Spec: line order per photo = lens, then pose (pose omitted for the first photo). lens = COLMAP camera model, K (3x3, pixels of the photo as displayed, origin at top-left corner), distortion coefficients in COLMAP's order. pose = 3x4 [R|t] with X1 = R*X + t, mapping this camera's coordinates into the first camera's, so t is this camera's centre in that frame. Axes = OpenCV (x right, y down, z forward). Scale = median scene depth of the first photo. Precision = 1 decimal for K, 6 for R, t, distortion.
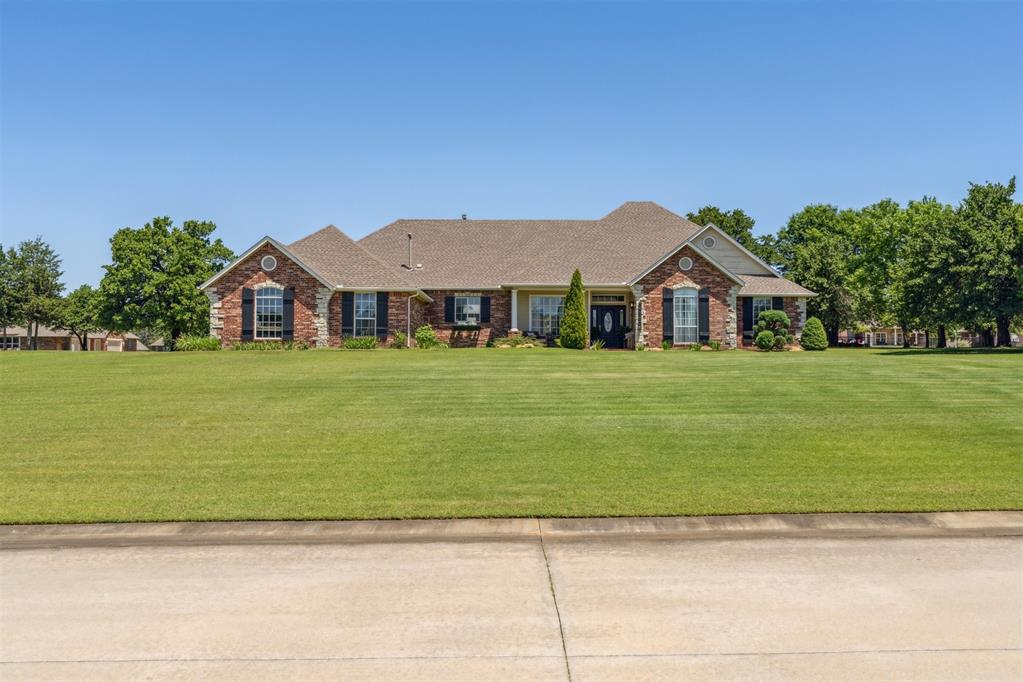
lens RADIAL K [[947.1, 0, 512.1], [0, 947.1, 338.5], [0, 0, 1]] dist [-0.003658, 0.000000]
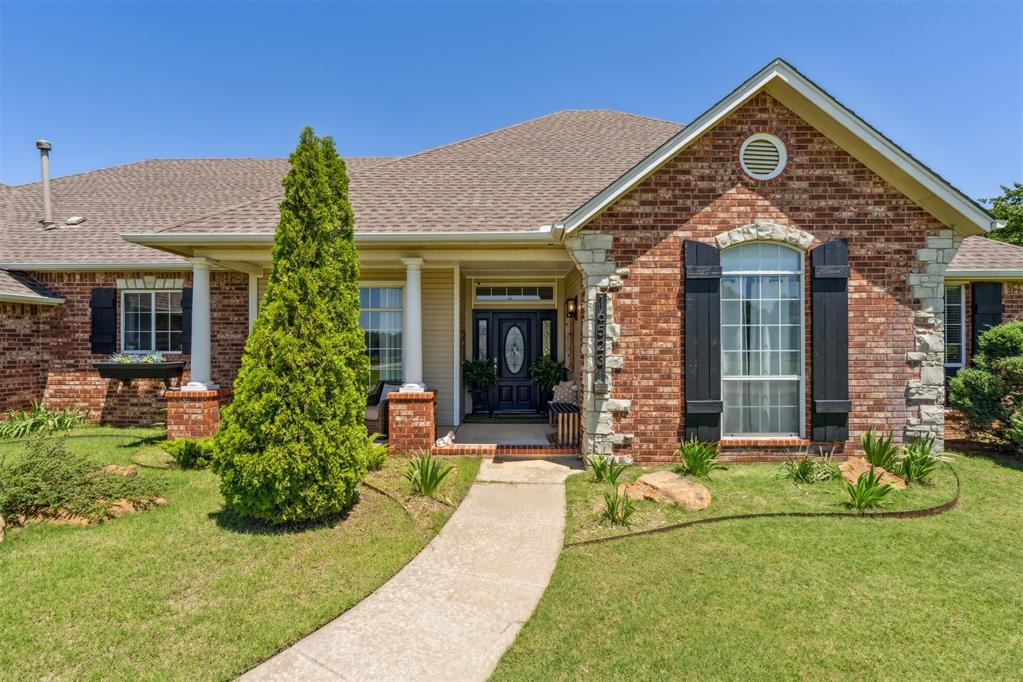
lens RADIAL K [[468.5, 0, 508.6], [0, 468.5, 344.8], [0, 0, 1]] dist [-0.001124, -0.000090]
pose [[0.999983, -0.005304, -0.002489, 0.107891], [0.005374, 0.999565, 0.029015, -0.027445], [0.002334, -0.029028, 0.999576, 0.859852]]
